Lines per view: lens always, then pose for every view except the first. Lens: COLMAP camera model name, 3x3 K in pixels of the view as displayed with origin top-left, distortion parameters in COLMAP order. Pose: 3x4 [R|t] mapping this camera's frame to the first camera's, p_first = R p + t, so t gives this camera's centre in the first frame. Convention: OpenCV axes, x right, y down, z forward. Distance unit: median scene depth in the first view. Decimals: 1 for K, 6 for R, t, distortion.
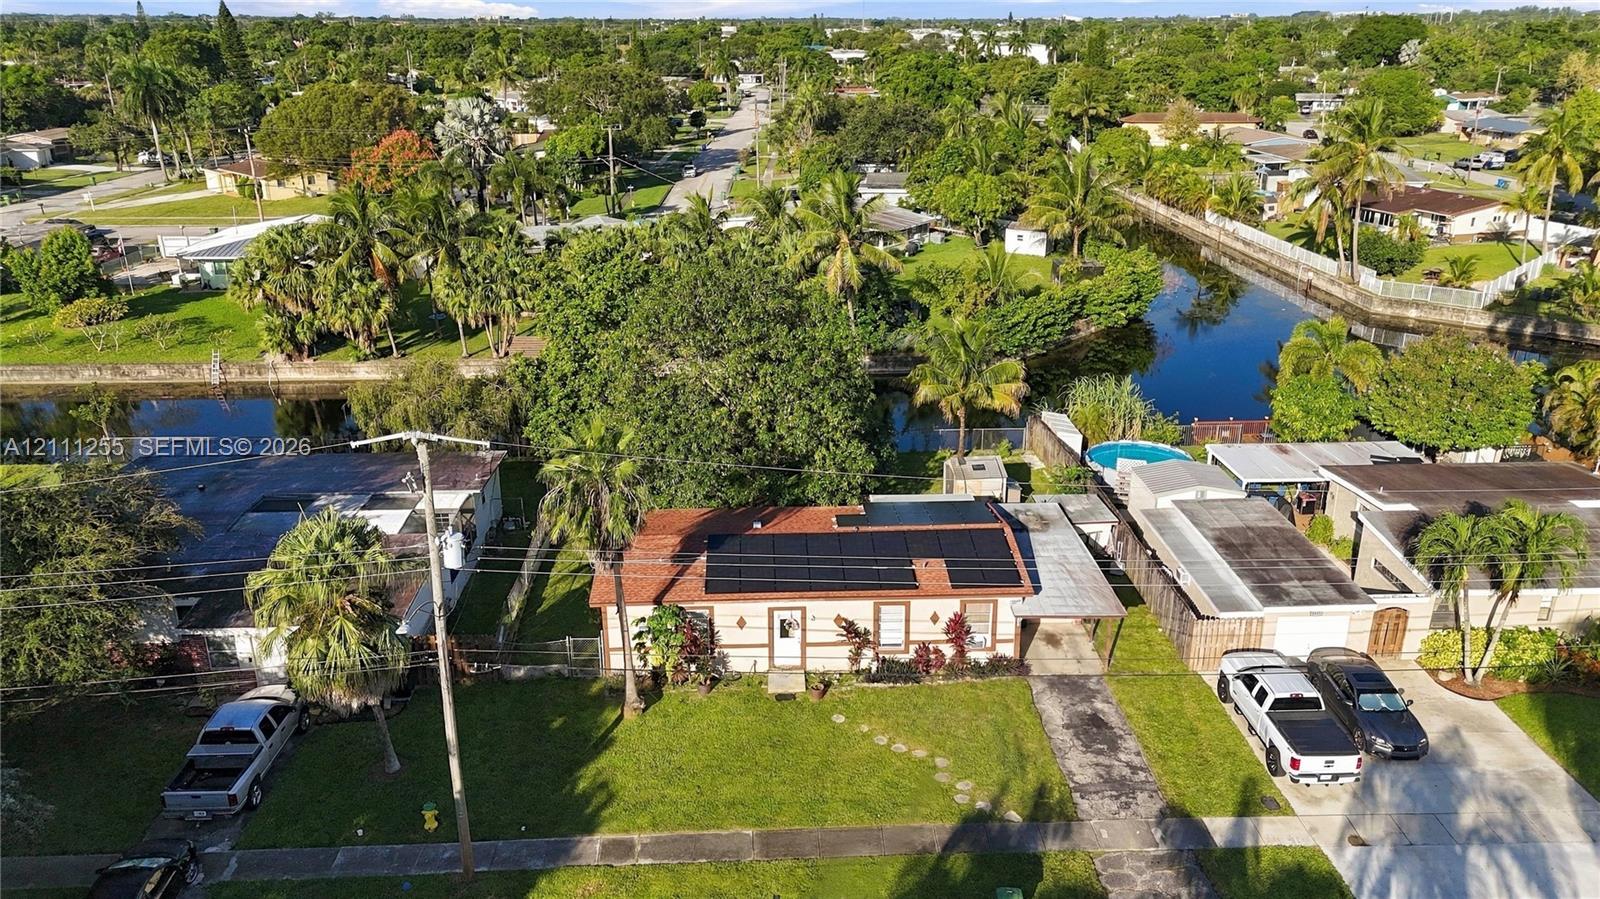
lens RADIAL K [[1168.3, 0, 800.0], [0, 1168.3, 449.5], [0, 0, 1]] dist [0.073674, -0.052291]
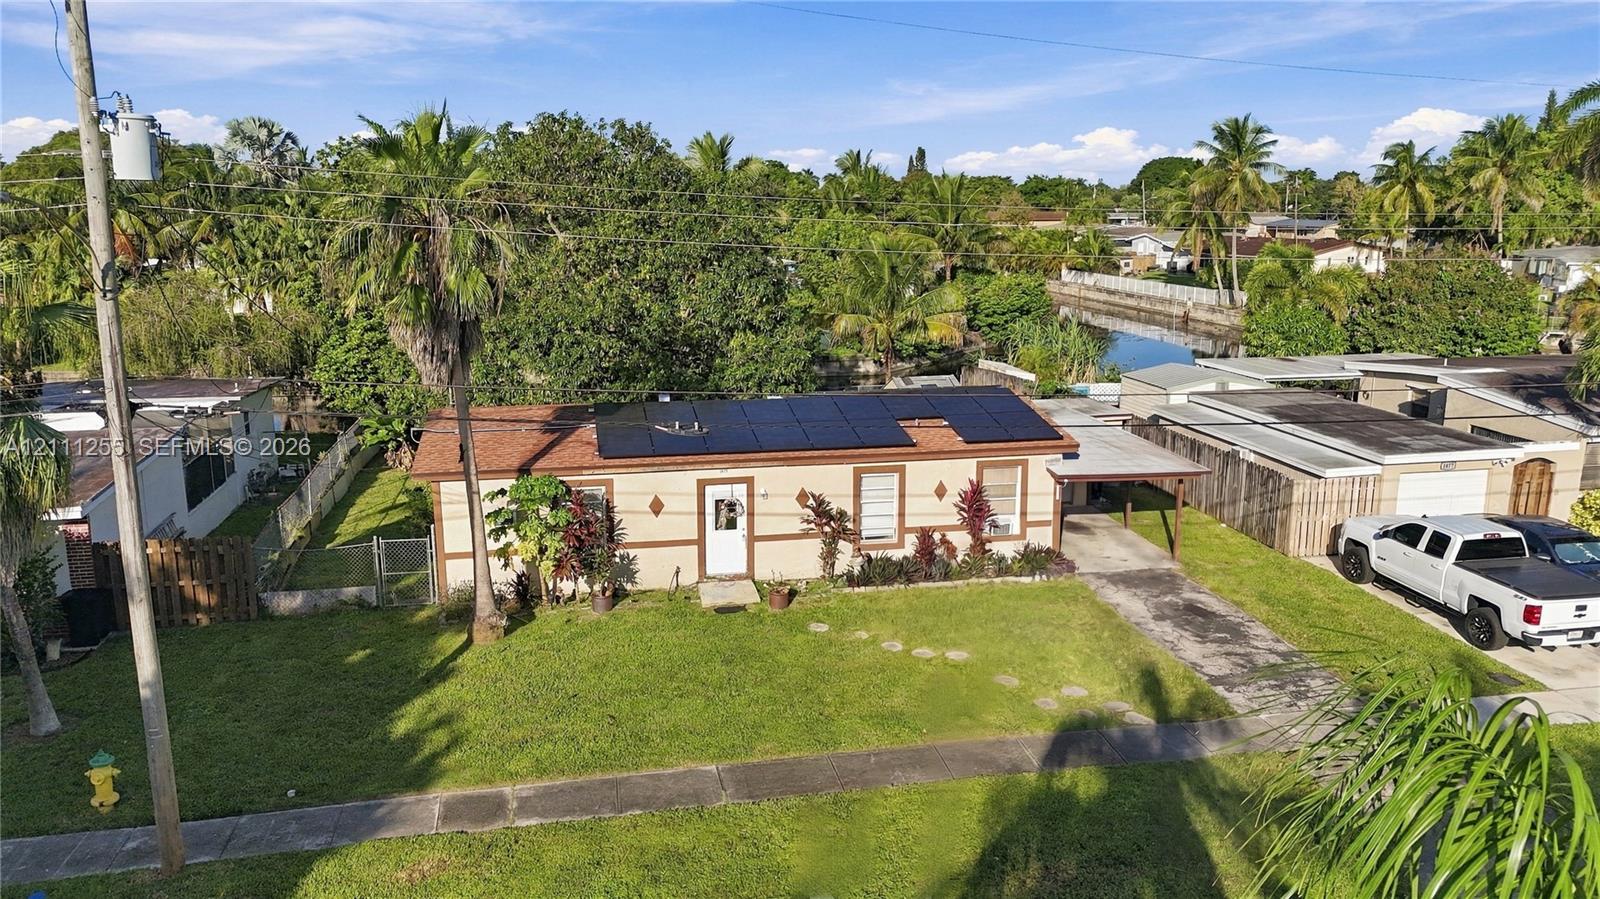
lens RADIAL K [[1168.3, 0, 800.0], [0, 1168.3, 449.5], [0, 0, 1]] dist [0.073674, -0.052291]
pose [[0.988007, -0.028051, 0.151837, -0.068641], [0.048606, 0.989869, -0.133407, 0.207448], [-0.146556, 0.139187, 0.979361, 0.342619]]
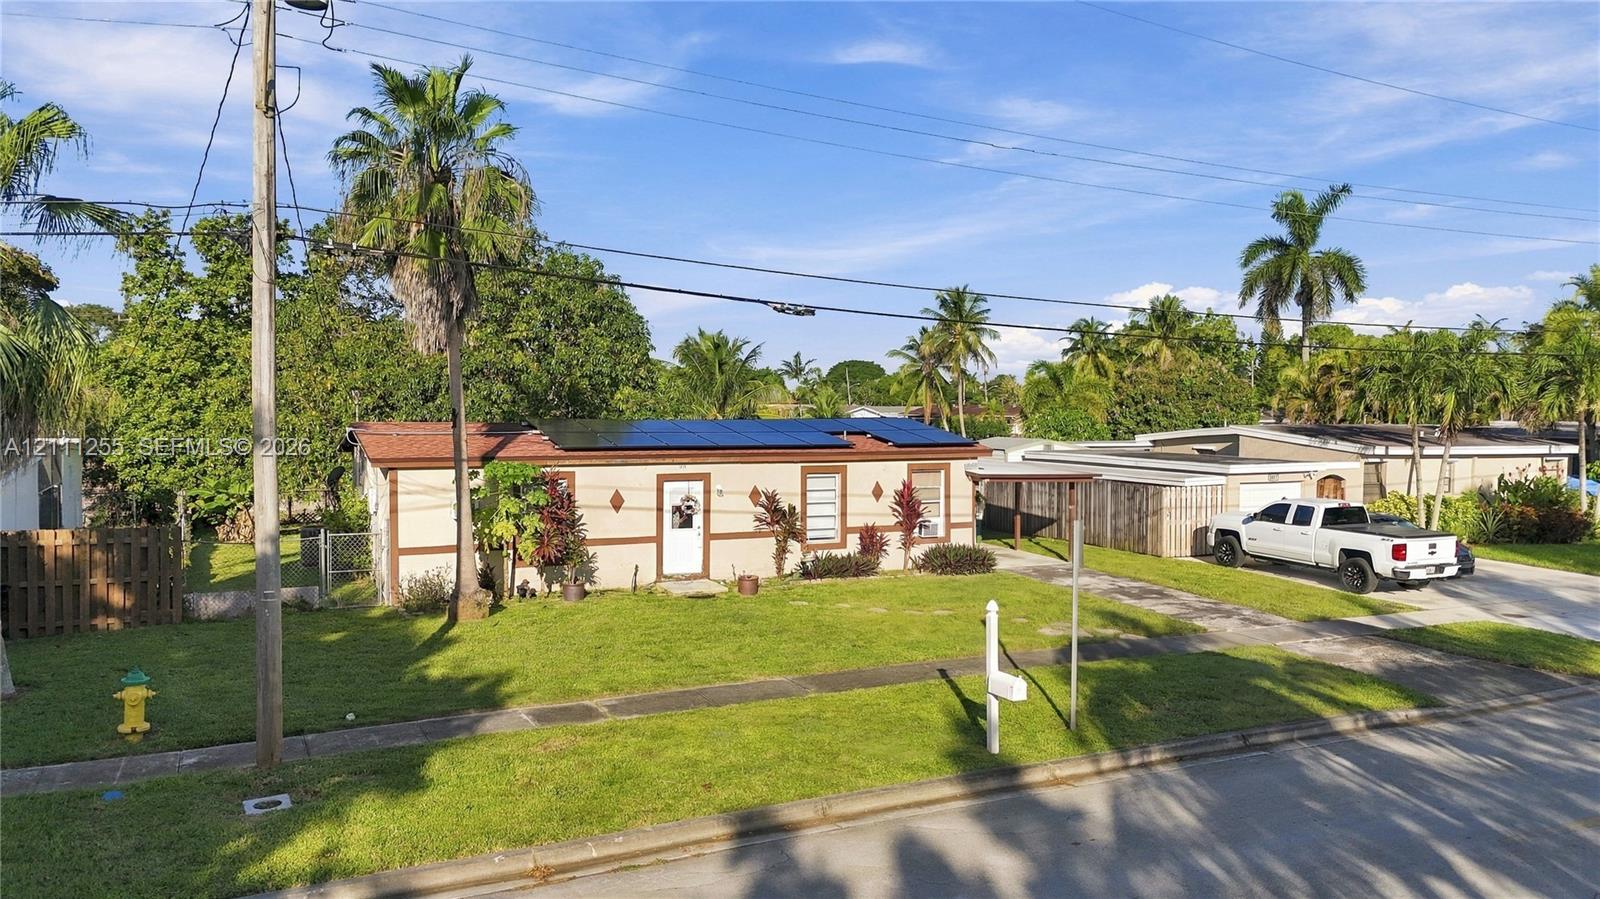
lens RADIAL K [[1168.3, 0, 800.0], [0, 1168.3, 449.5], [0, 0, 1]] dist [0.073674, -0.052291]
pose [[0.914137, -0.004285, 0.405382, -0.218817], [0.128544, 0.951411, -0.279811, 0.314066], [-0.384486, 0.307895, 0.870271, 0.388169]]
